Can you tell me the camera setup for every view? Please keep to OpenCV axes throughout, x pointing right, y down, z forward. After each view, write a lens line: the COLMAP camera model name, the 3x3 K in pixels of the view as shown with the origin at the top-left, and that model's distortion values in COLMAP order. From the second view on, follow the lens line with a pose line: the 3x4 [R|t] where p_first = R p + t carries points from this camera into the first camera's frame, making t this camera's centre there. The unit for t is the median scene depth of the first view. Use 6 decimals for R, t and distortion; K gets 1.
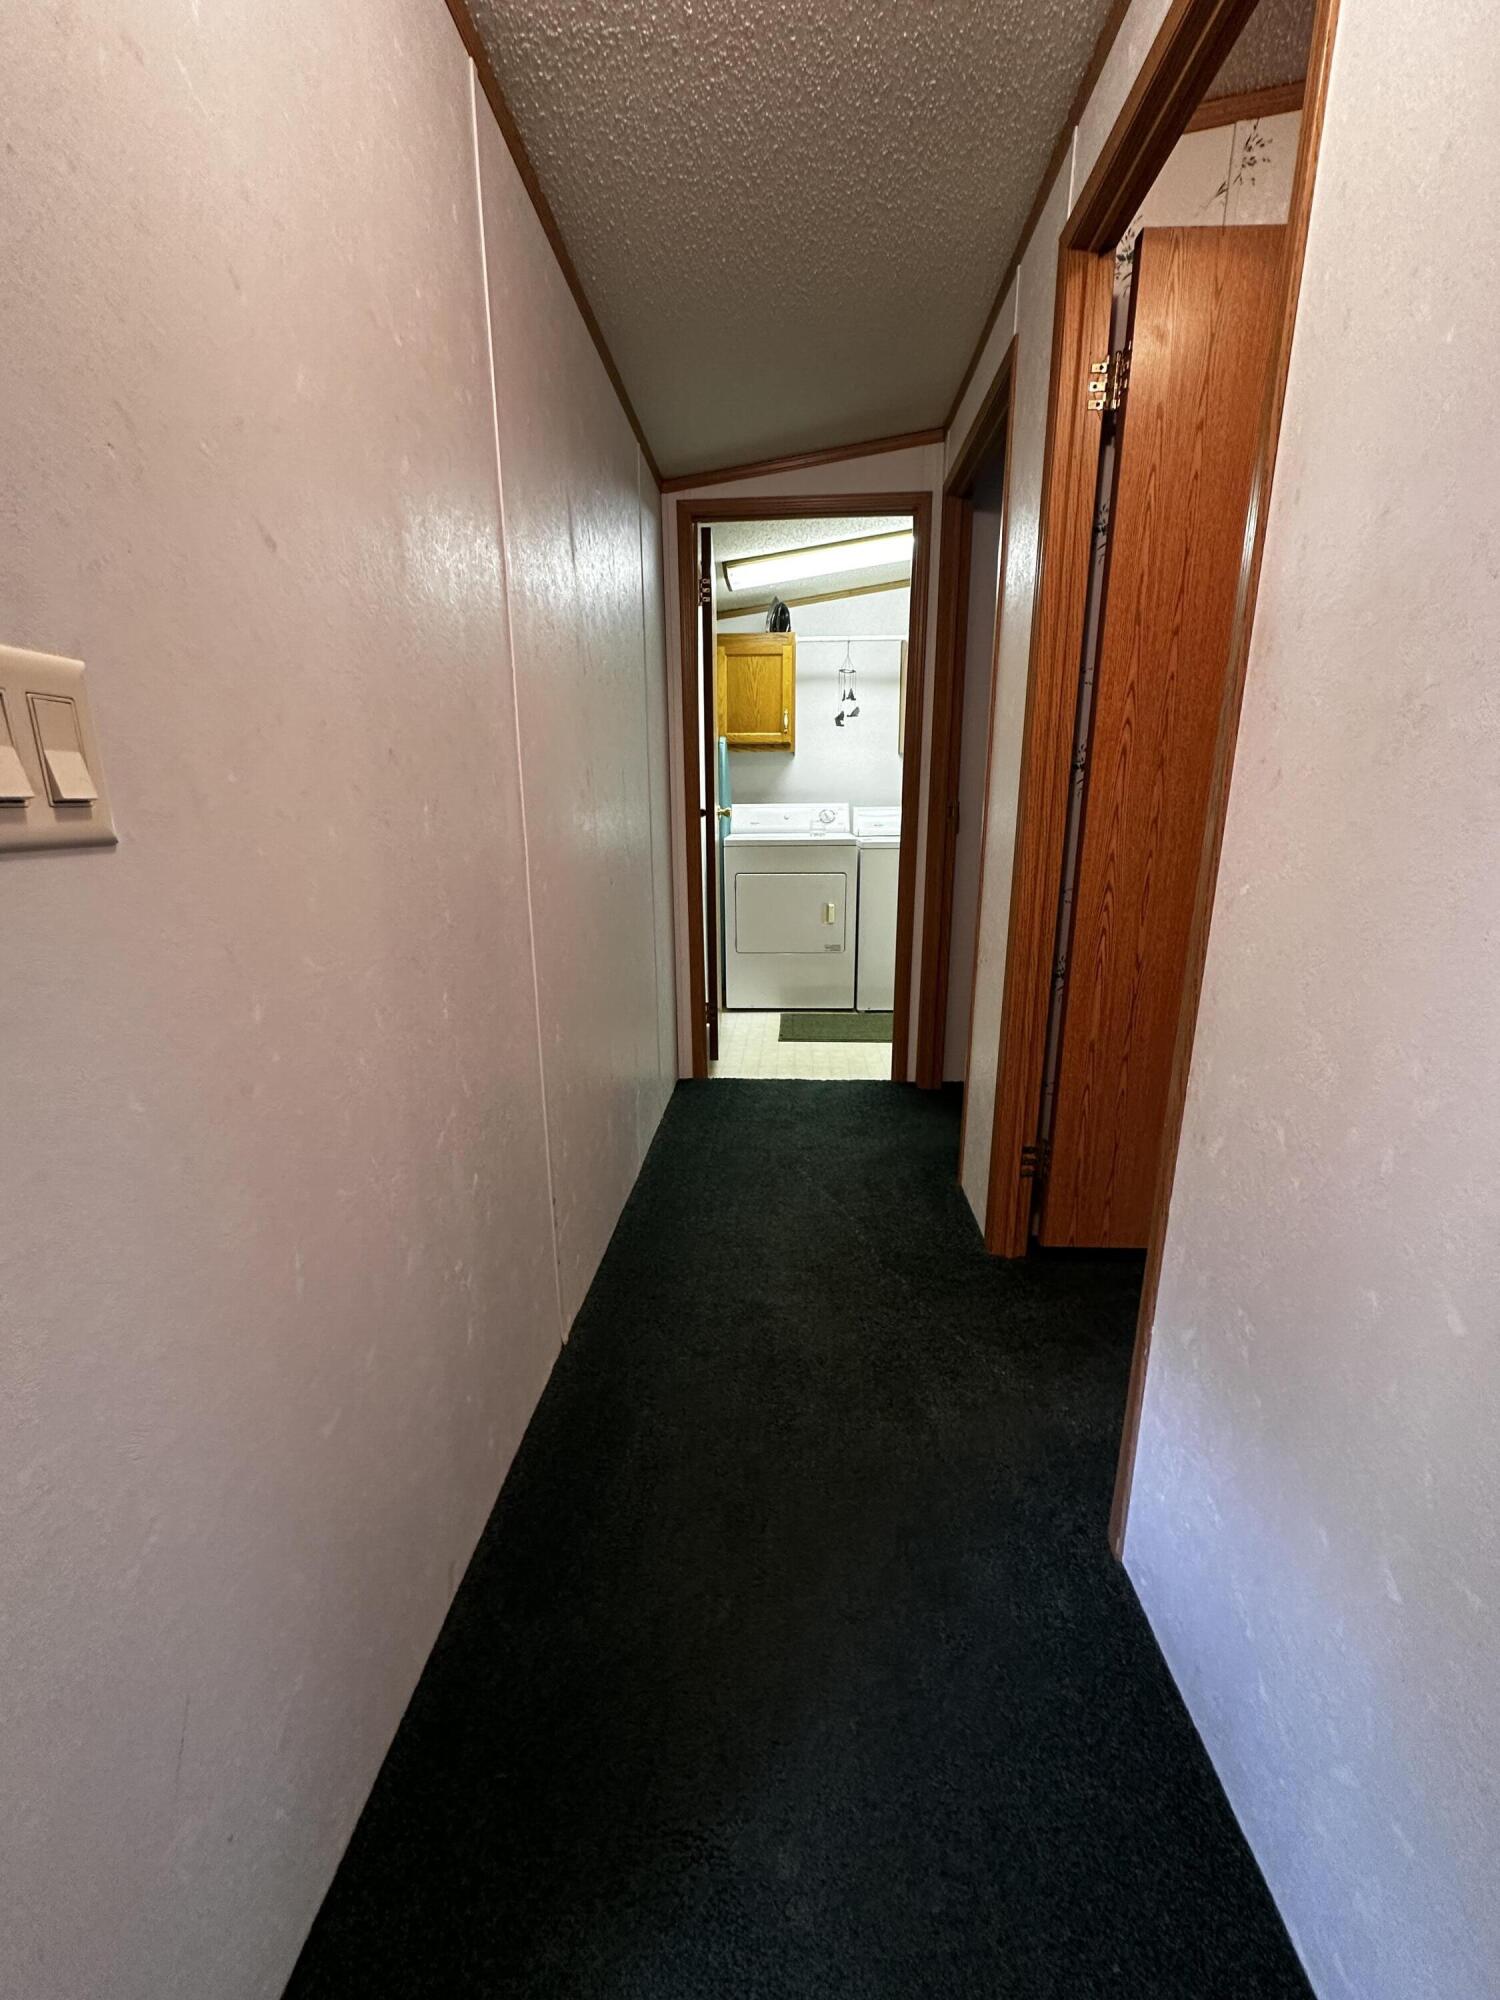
lens RADIAL K [[795.7, 0, 745.4], [0, 795.7, 996.5], [0, 0, 1]] dist [-0.006453, 0.001401]
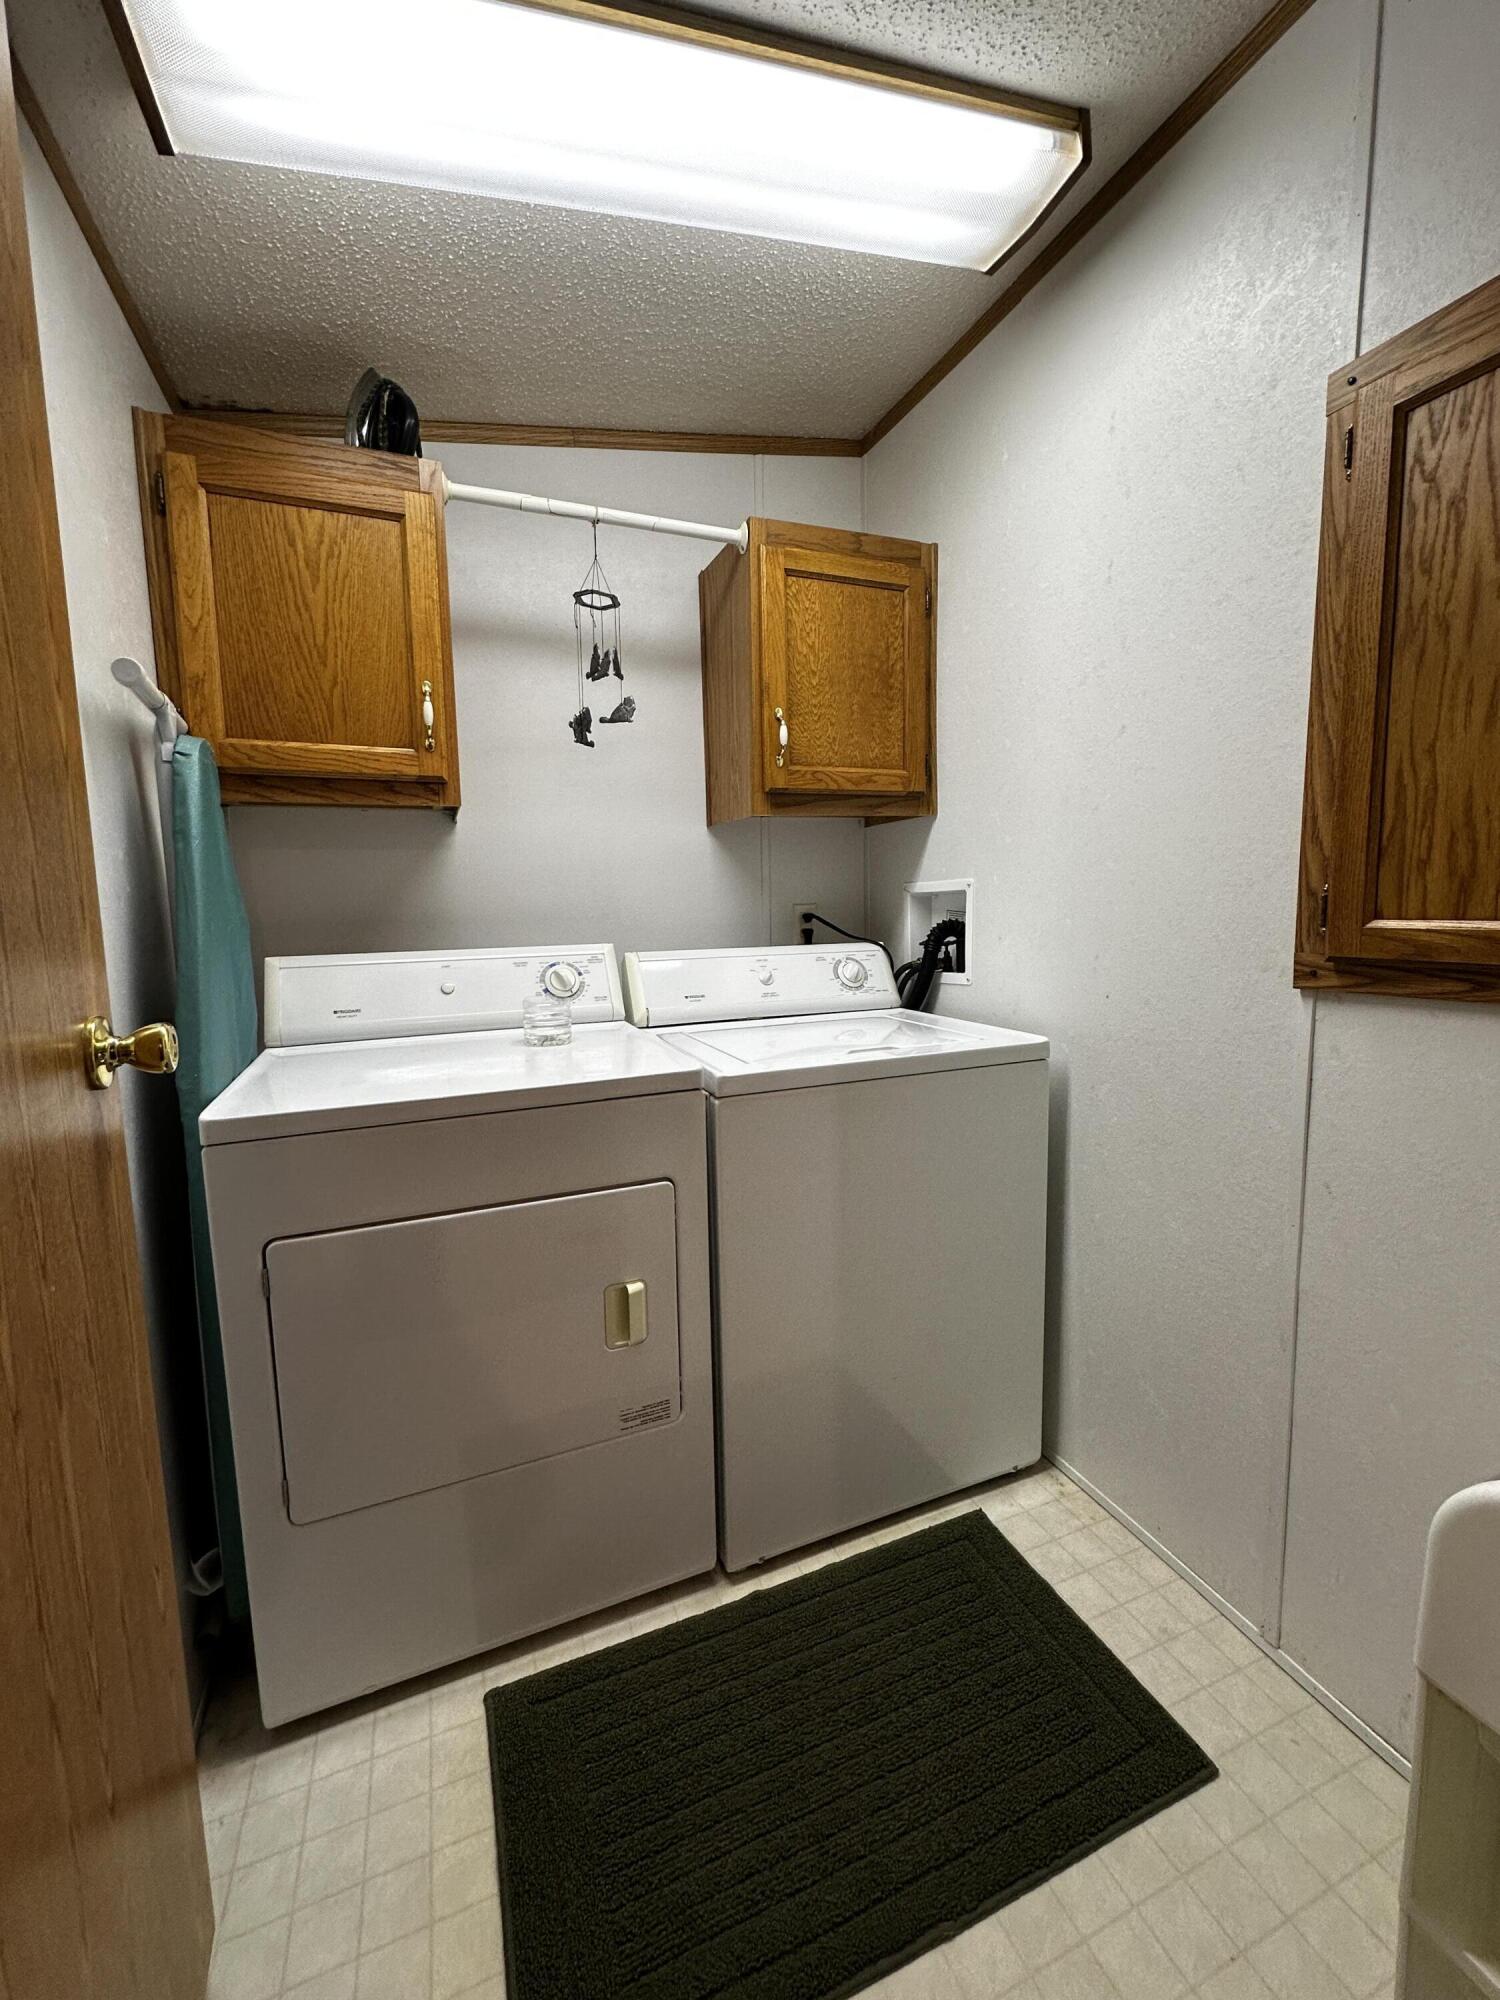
lens RADIAL K [[795.7, 0, 752.1], [0, 795.7, 1003.2], [0, 0, 1]] dist [-0.006453, 0.001401]
pose [[0.906960, -0.059544, 0.416986, 0.027702], [0.117191, 0.986542, -0.114020, -0.170279], [-0.404585, 0.152278, 0.901733, 0.655378]]
